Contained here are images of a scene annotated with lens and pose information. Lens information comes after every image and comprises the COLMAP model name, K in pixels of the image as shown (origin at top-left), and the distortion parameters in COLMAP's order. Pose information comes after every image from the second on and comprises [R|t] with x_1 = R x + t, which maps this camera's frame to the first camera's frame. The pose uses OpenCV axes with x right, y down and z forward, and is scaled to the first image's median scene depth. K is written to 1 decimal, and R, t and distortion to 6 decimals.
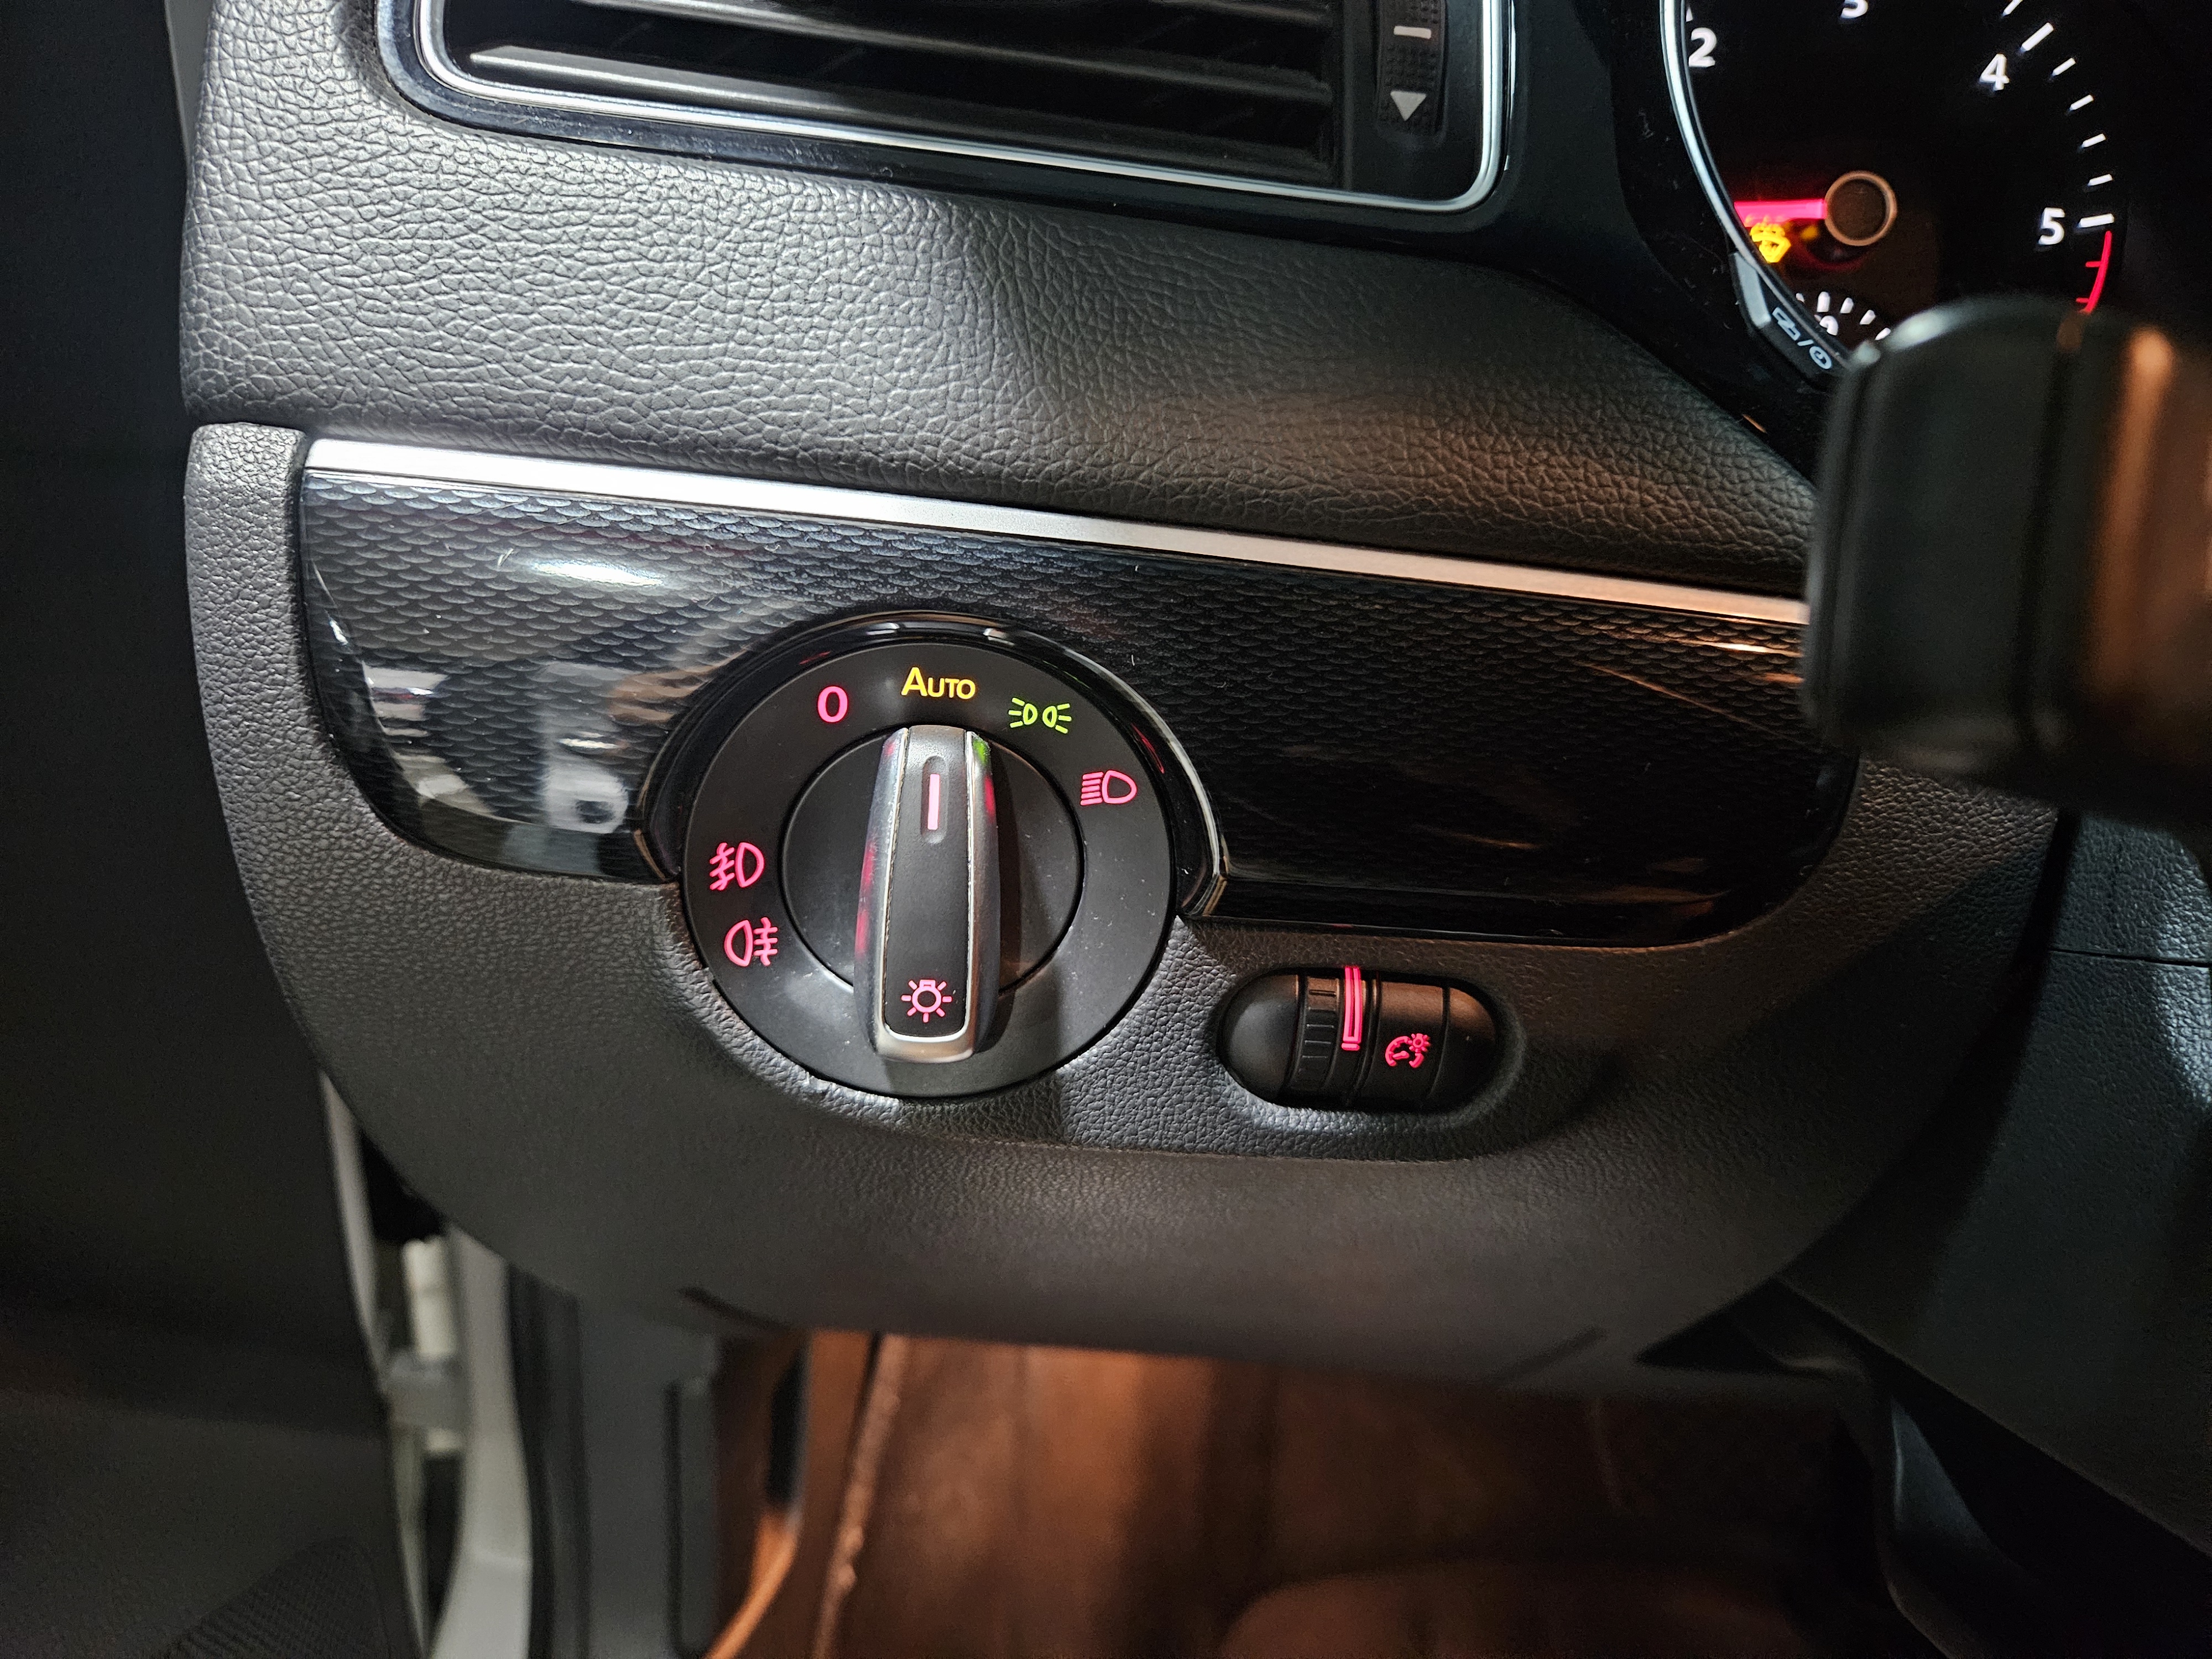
lens RADIAL K [[1502.2, 0, 1107.8], [0, 1502.2, 842.0], [0, 0, 1]] dist [0.065168, -0.065979]
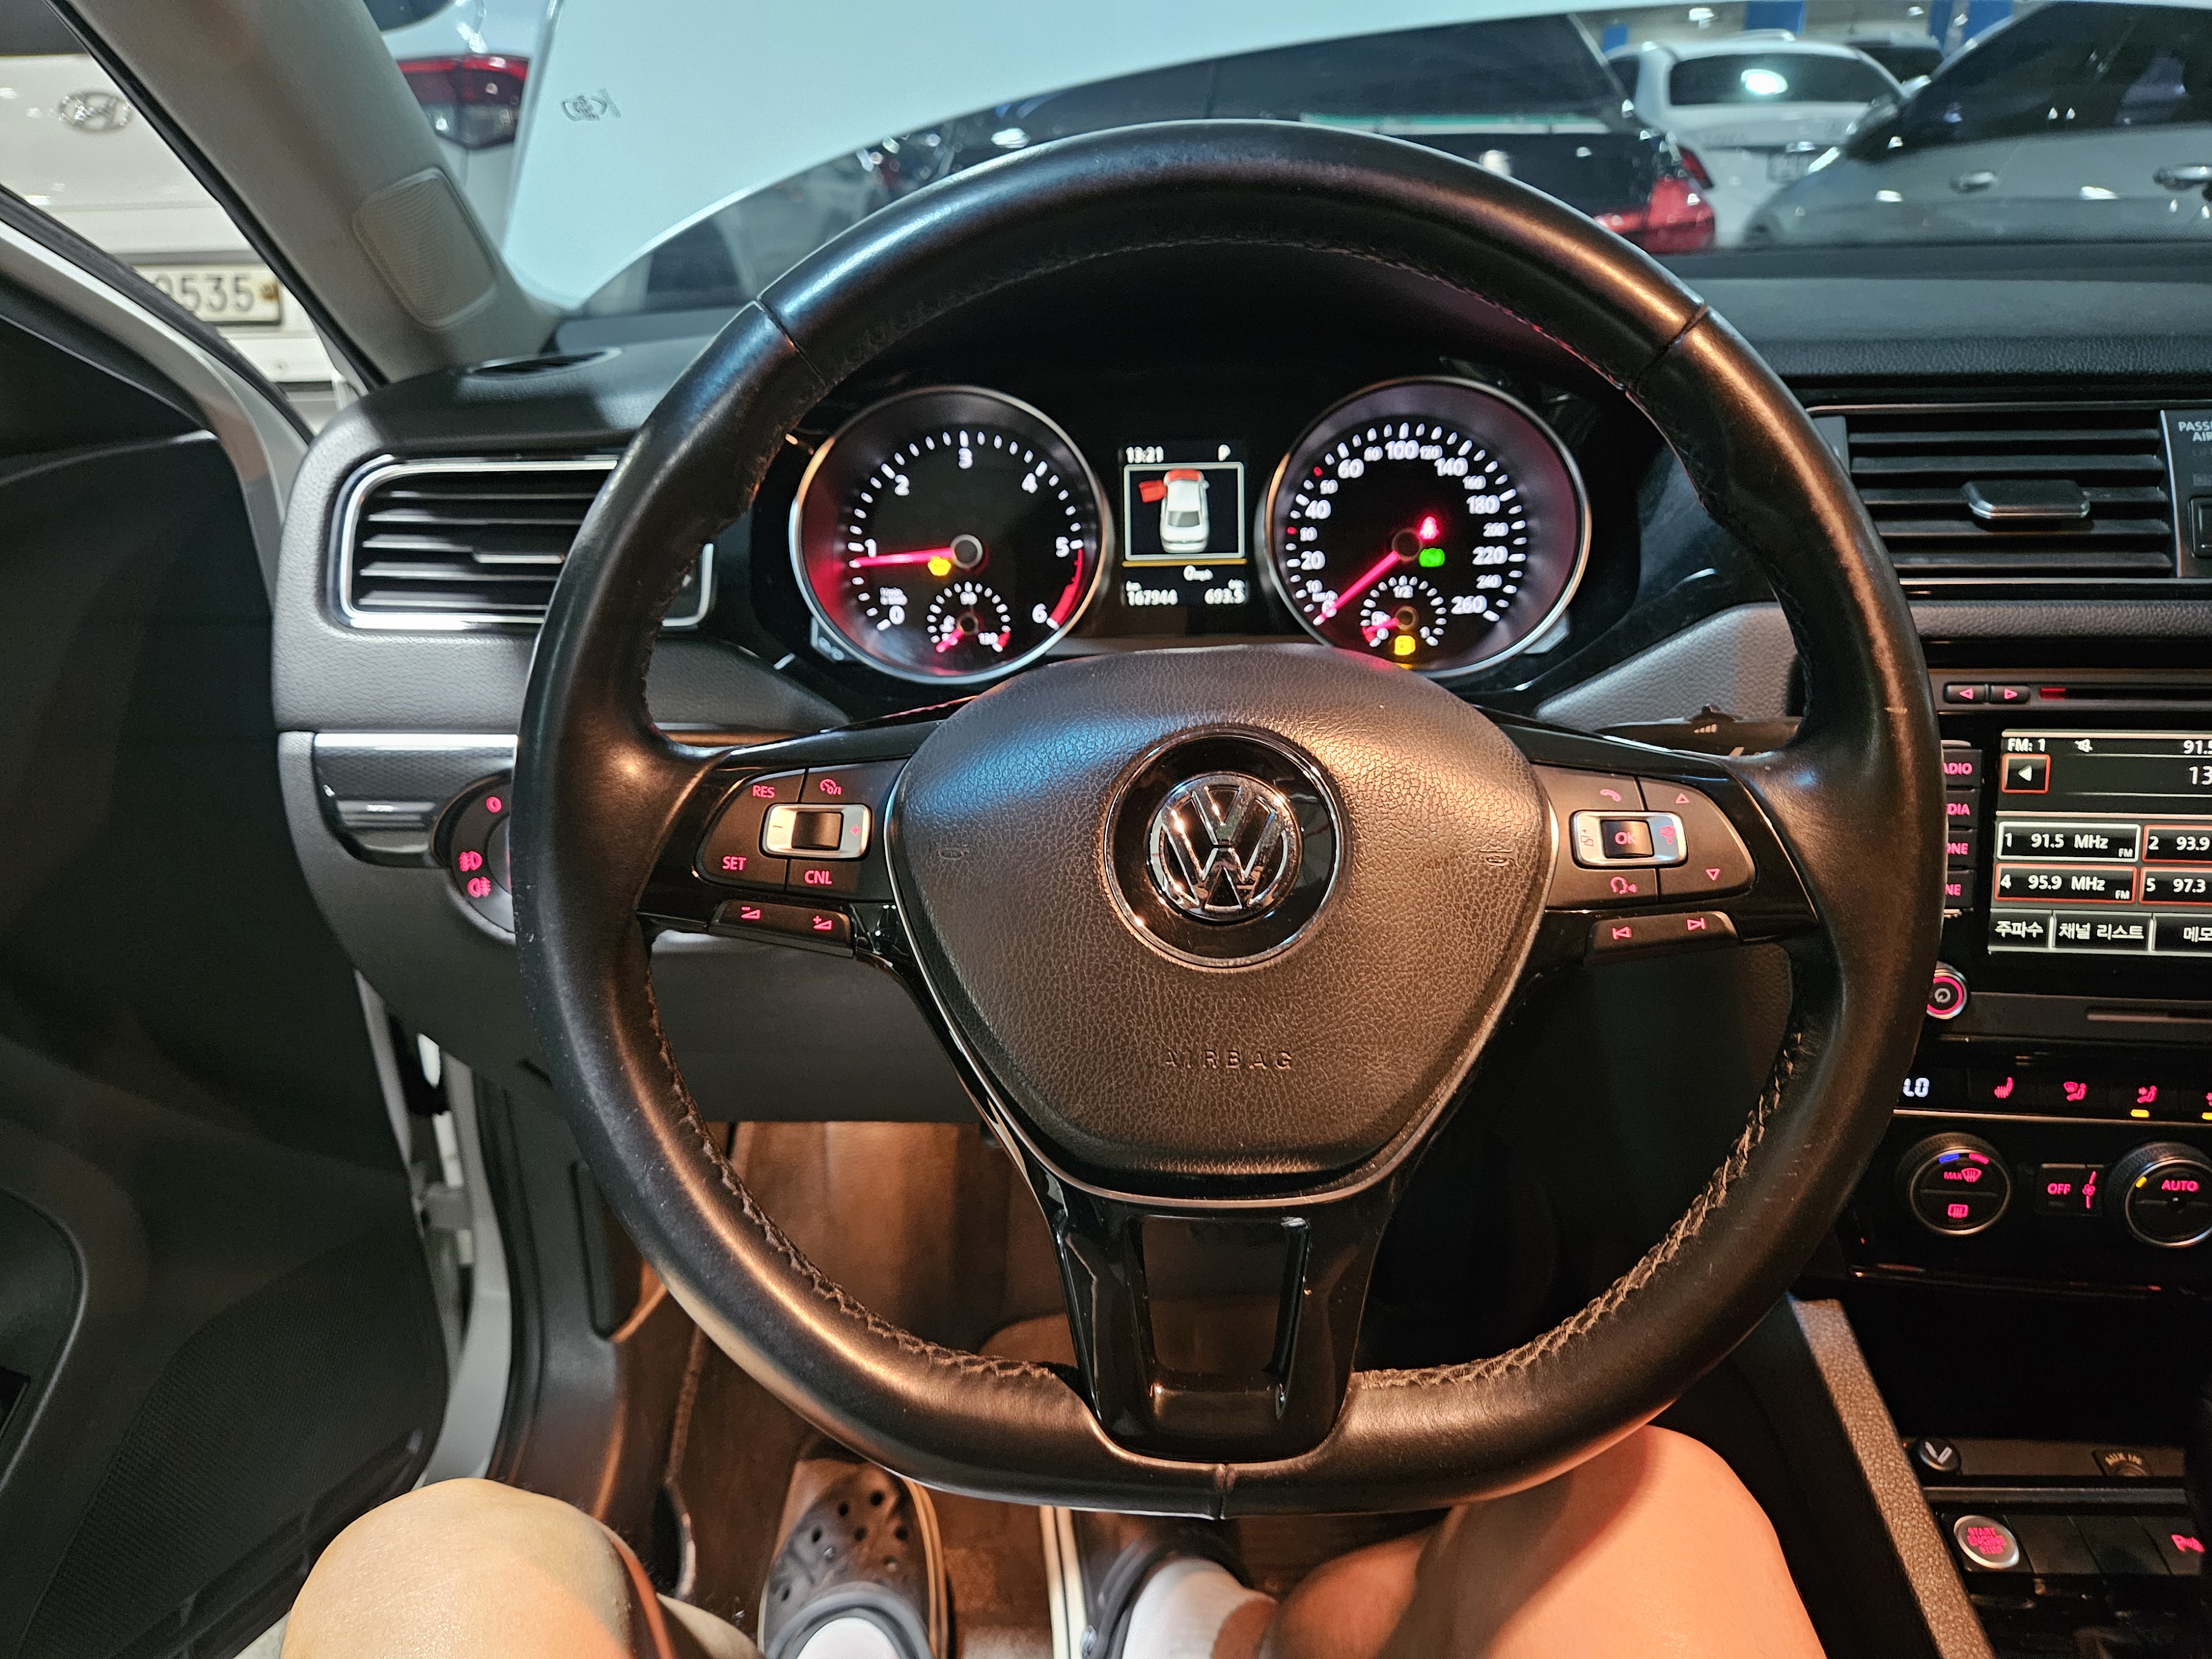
lens RADIAL K [[1502.2, 0, 1107.8], [0, 1502.2, 842.0], [0, 0, 1]] dist [0.065168, -0.065979]
pose [[0.996049, -0.075480, -0.046795, 0.766191], [0.075280, 0.997144, -0.006031, 0.061057], [0.047116, 0.002484, 0.998886, -1.279298]]
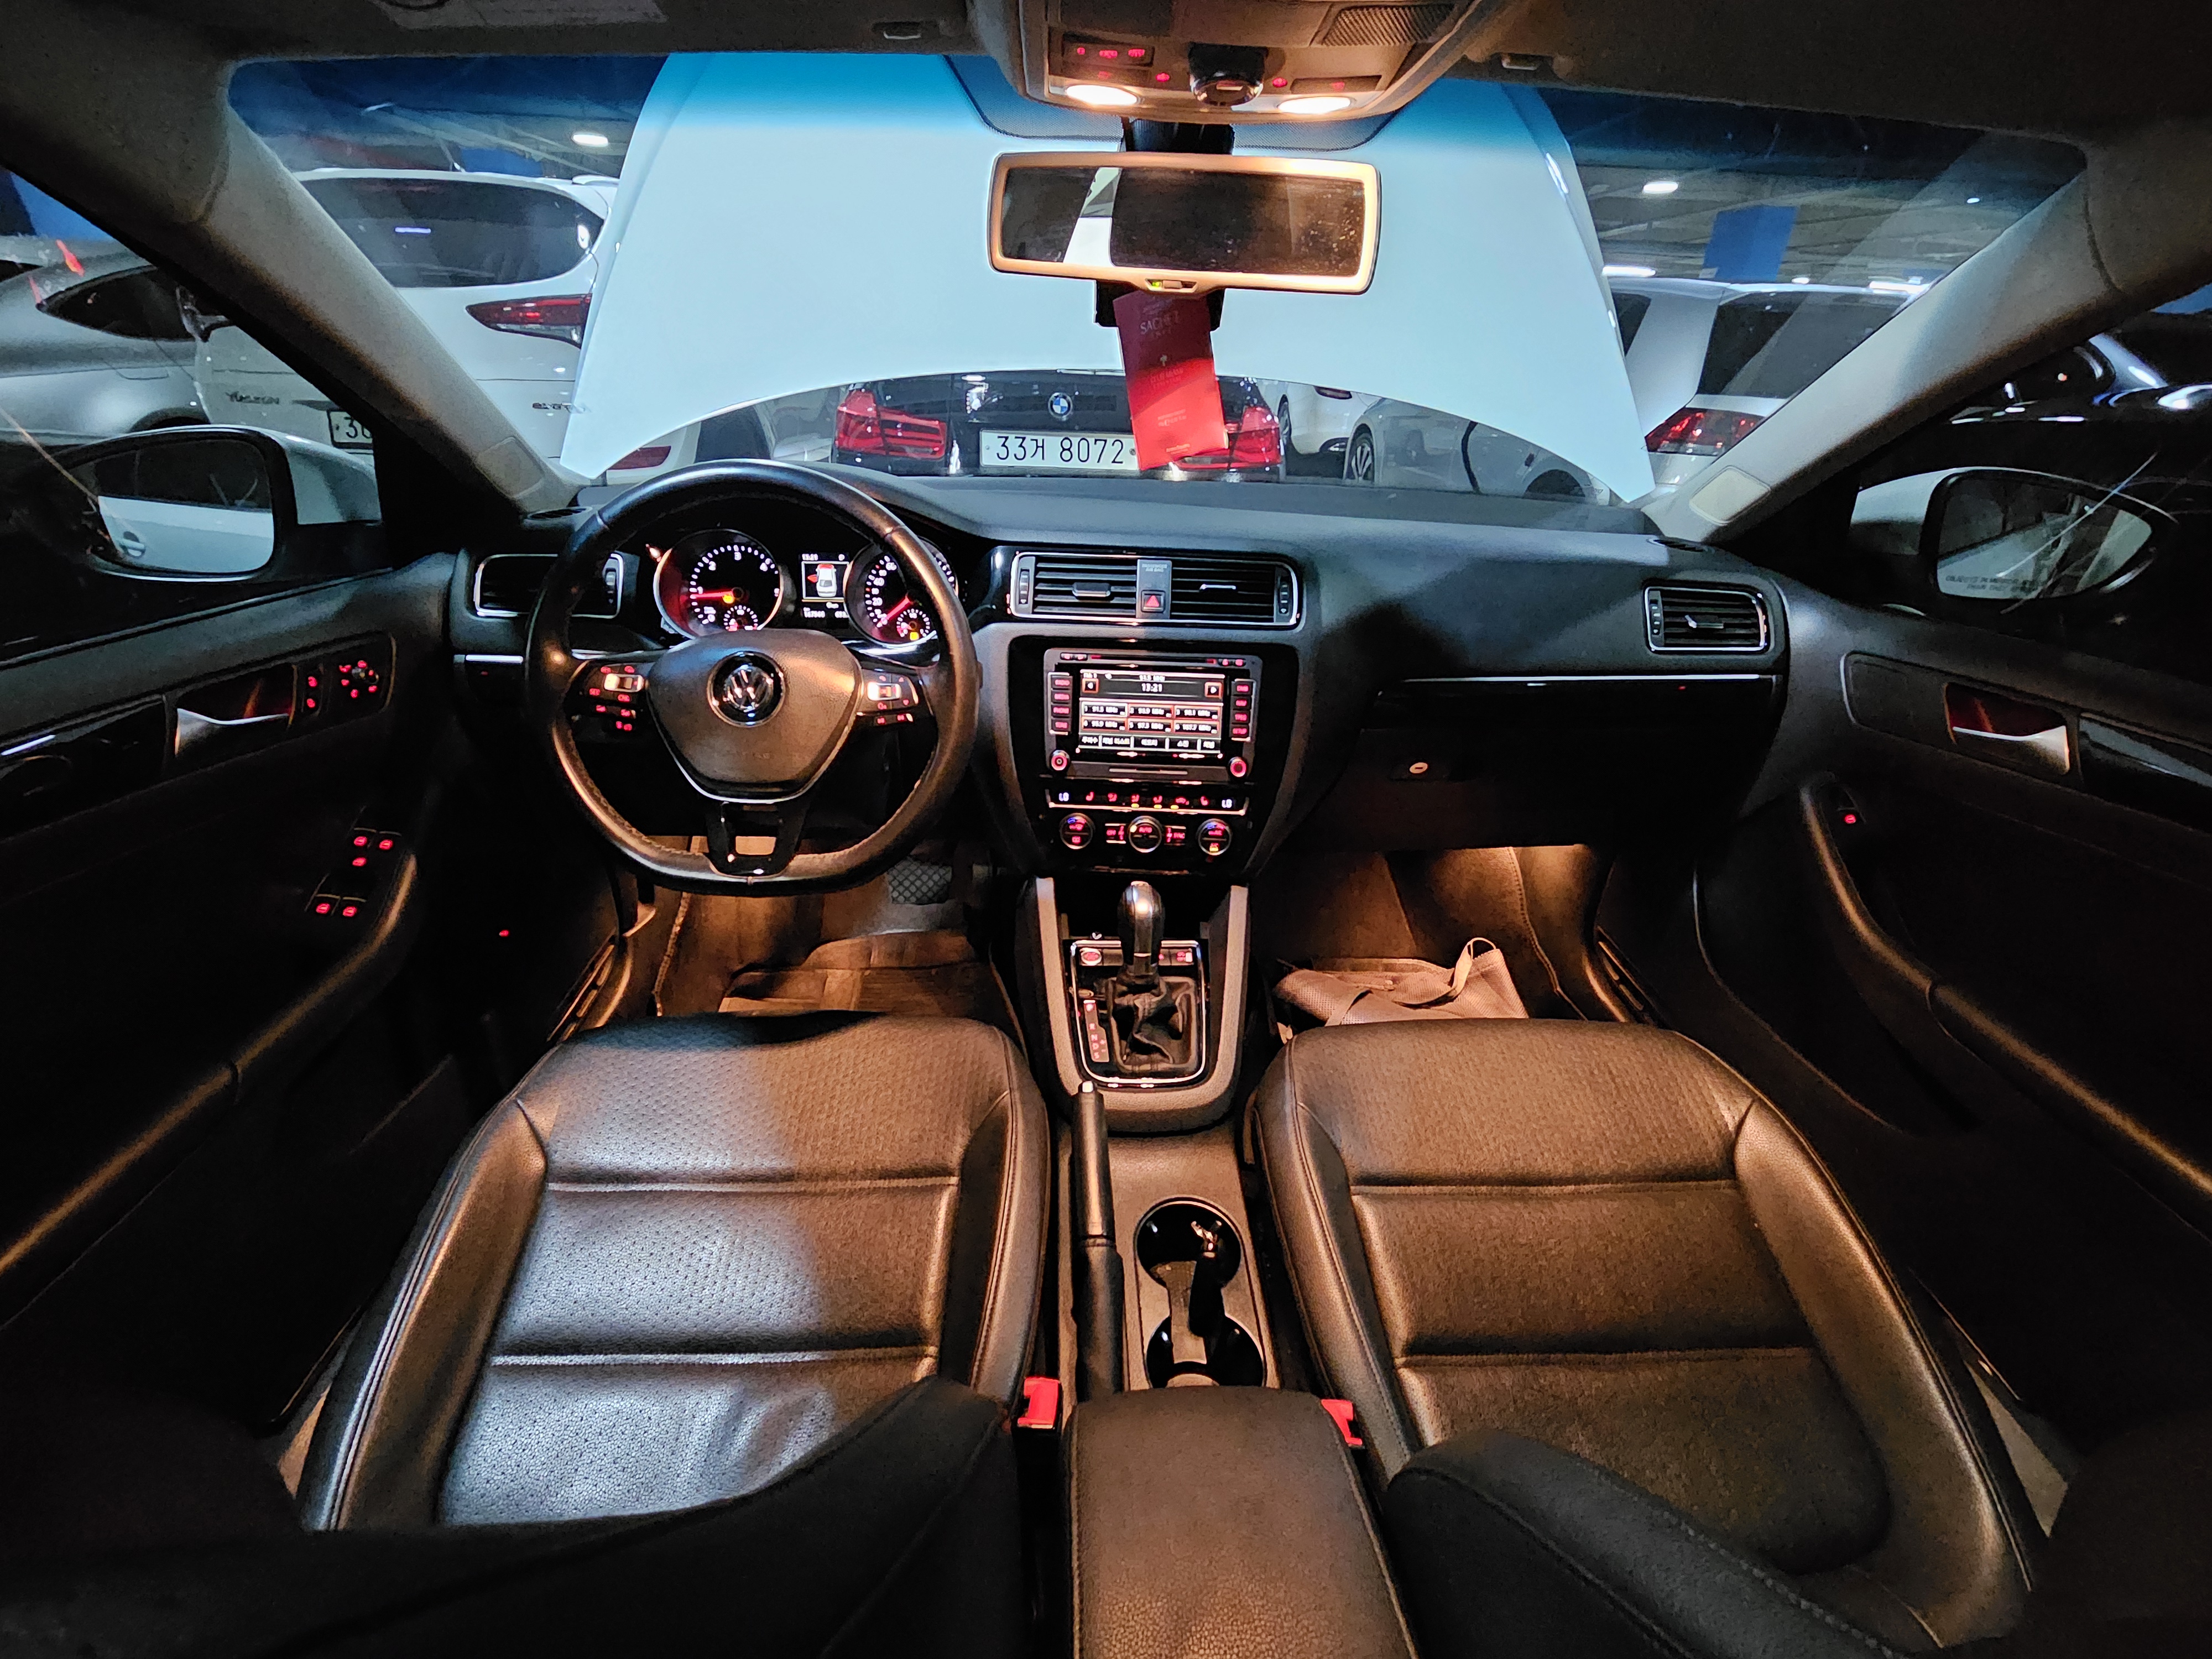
lens RADIAL K [[920.4, 0, 1114.2], [0, 920.4, 840.8], [0, 0, 1]] dist [0.003866, -0.000047]
pose [[0.997541, -0.060384, 0.035566, 1.739199], [0.057817, 0.995923, 0.069239, 0.378340], [-0.039602, -0.067012, 0.996966, -2.660887]]
